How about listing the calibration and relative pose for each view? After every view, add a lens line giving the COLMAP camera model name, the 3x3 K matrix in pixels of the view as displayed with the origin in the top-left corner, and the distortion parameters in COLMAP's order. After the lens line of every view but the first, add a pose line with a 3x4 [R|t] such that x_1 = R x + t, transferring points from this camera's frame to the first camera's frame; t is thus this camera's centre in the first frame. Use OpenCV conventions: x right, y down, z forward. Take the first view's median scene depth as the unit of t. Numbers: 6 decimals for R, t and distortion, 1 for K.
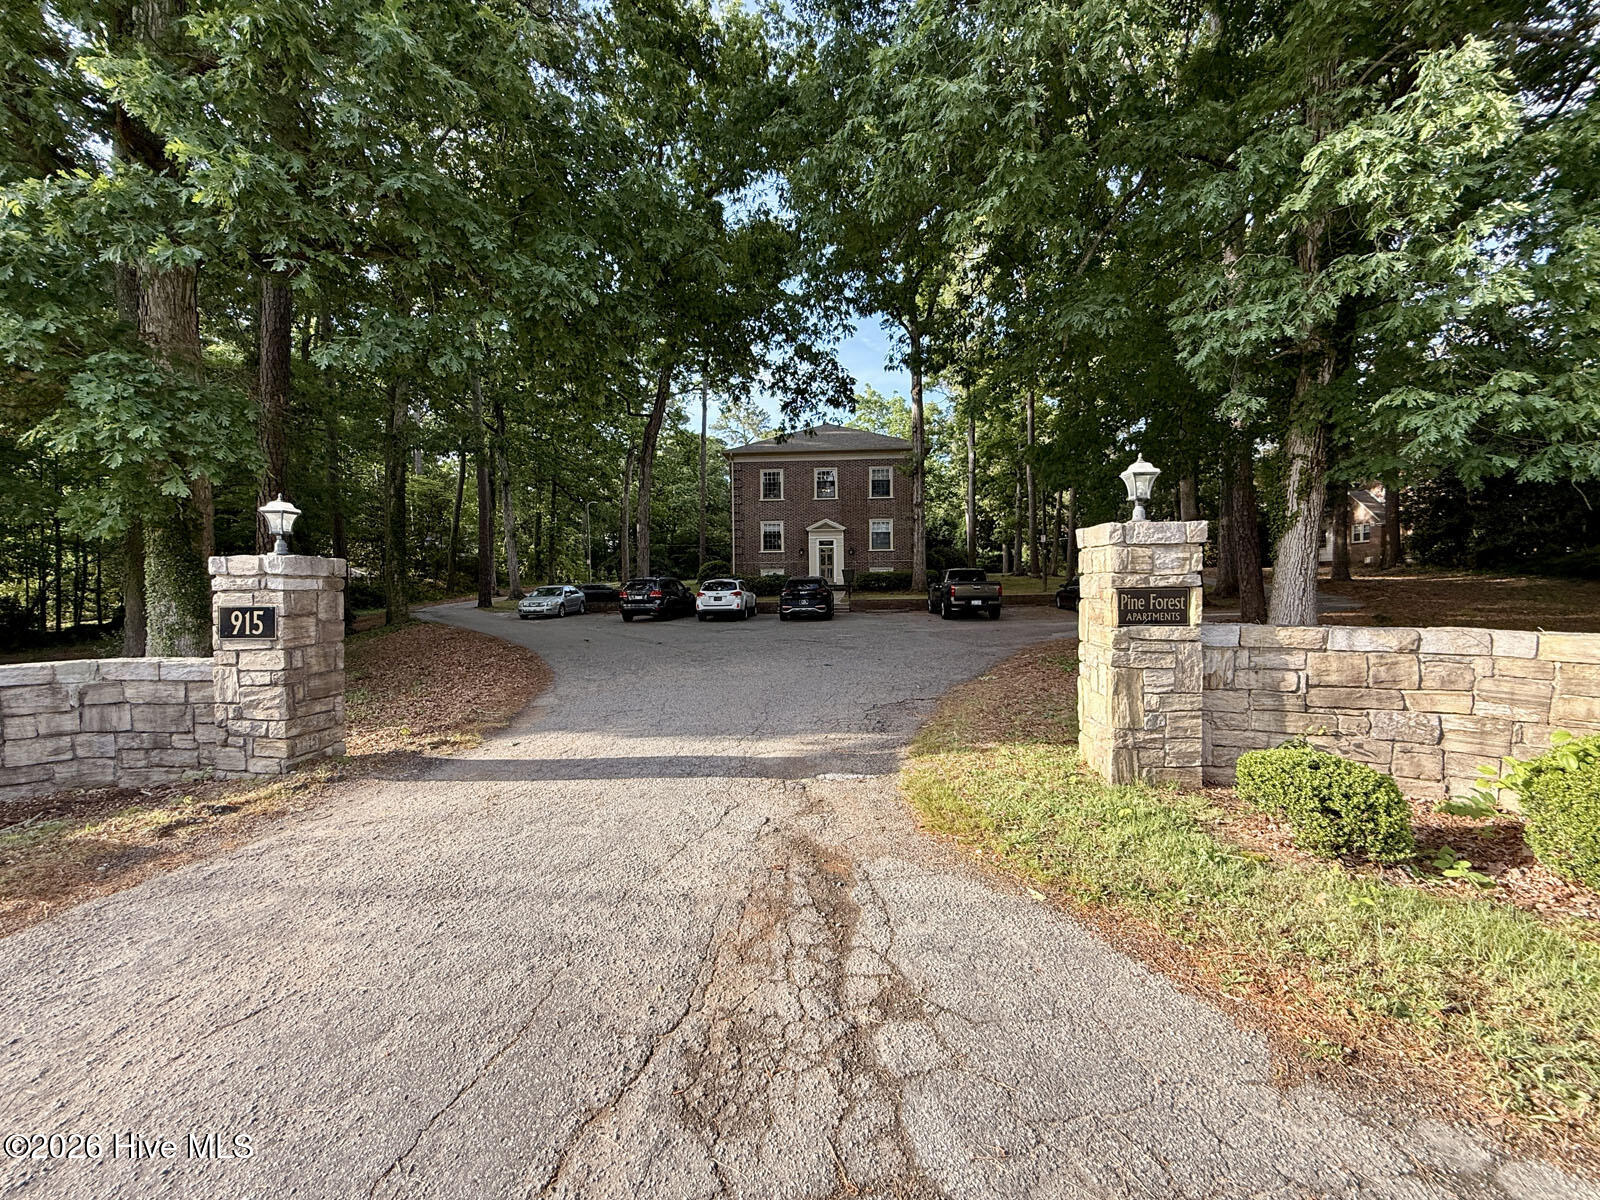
lens RADIAL K [[633.7, 0, 794.9], [0, 633.7, 598.1], [0, 0, 1]] dist [-0.002422, -0.000045]
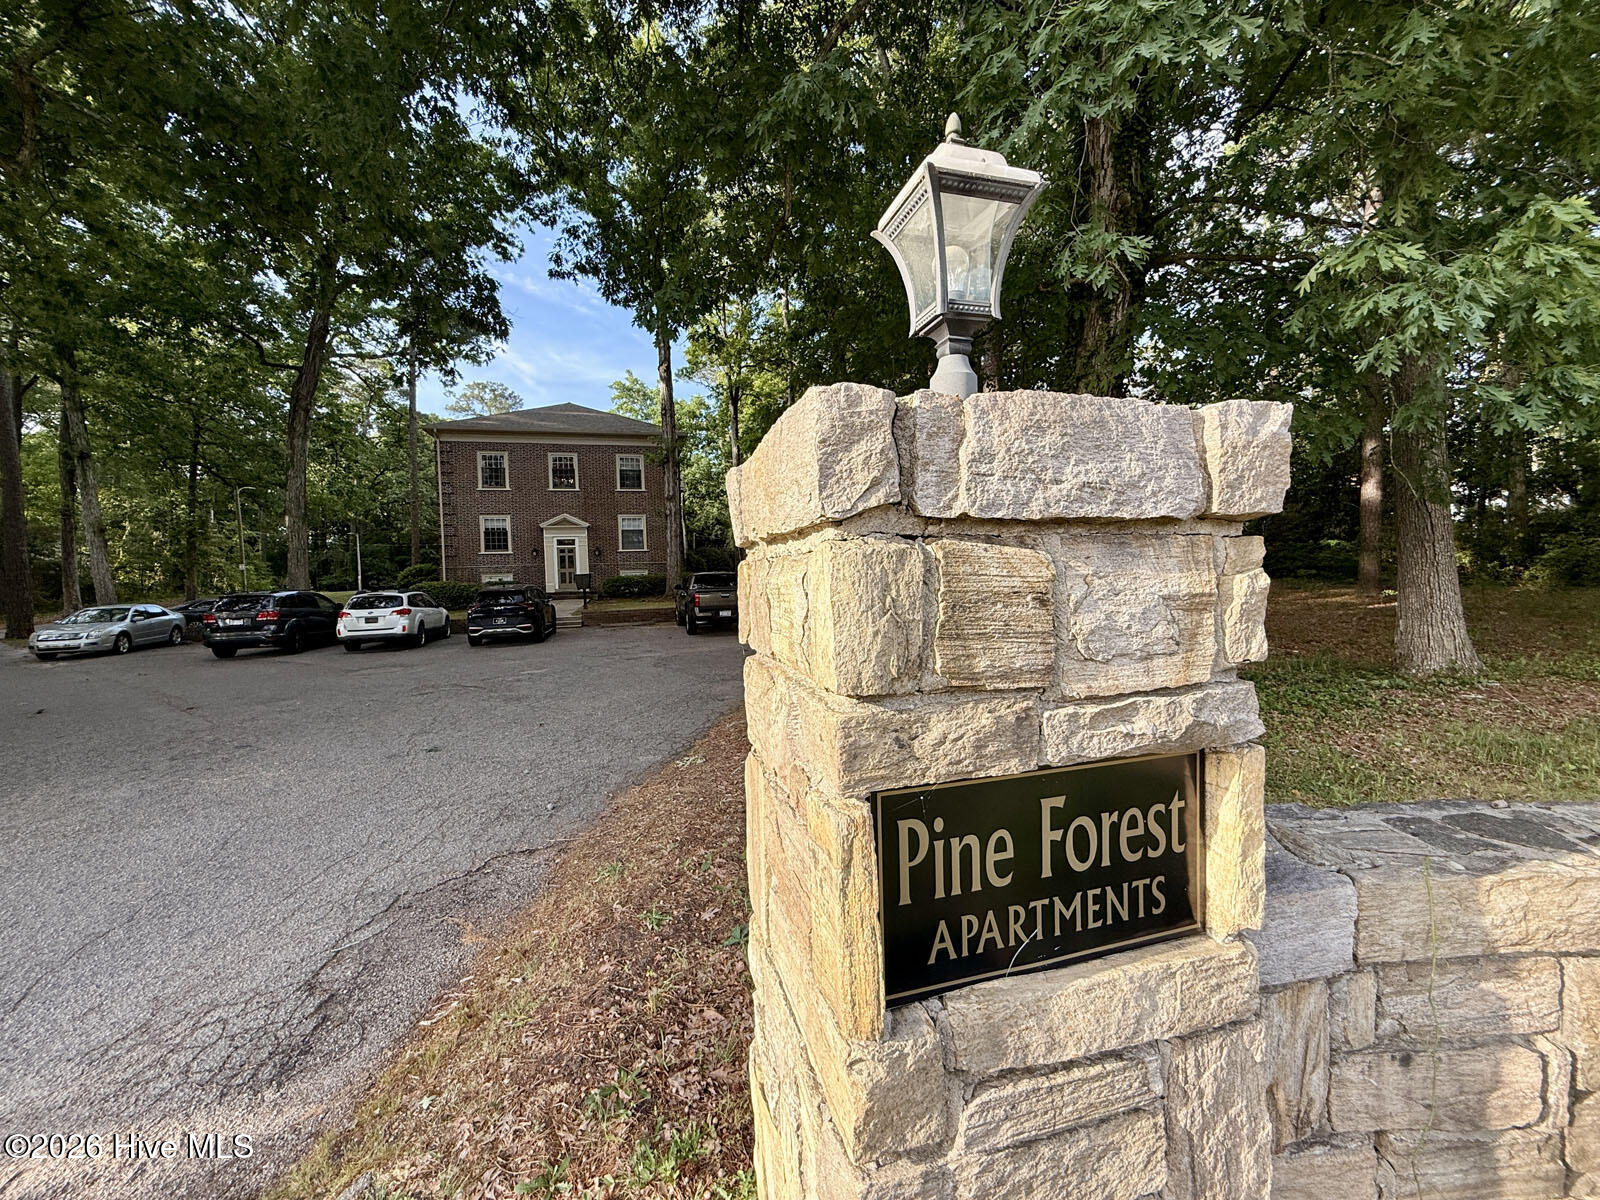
lens RADIAL K [[633.7, 0, 797.6], [0, 633.7, 599.5], [0, 0, 1]] dist [-0.002422, -0.000045]
pose [[0.940627, -0.029373, 0.338168, 0.086180], [0.028593, 0.999565, 0.007290, -0.013173], [-0.338235, 0.002812, 0.941057, 0.168426]]
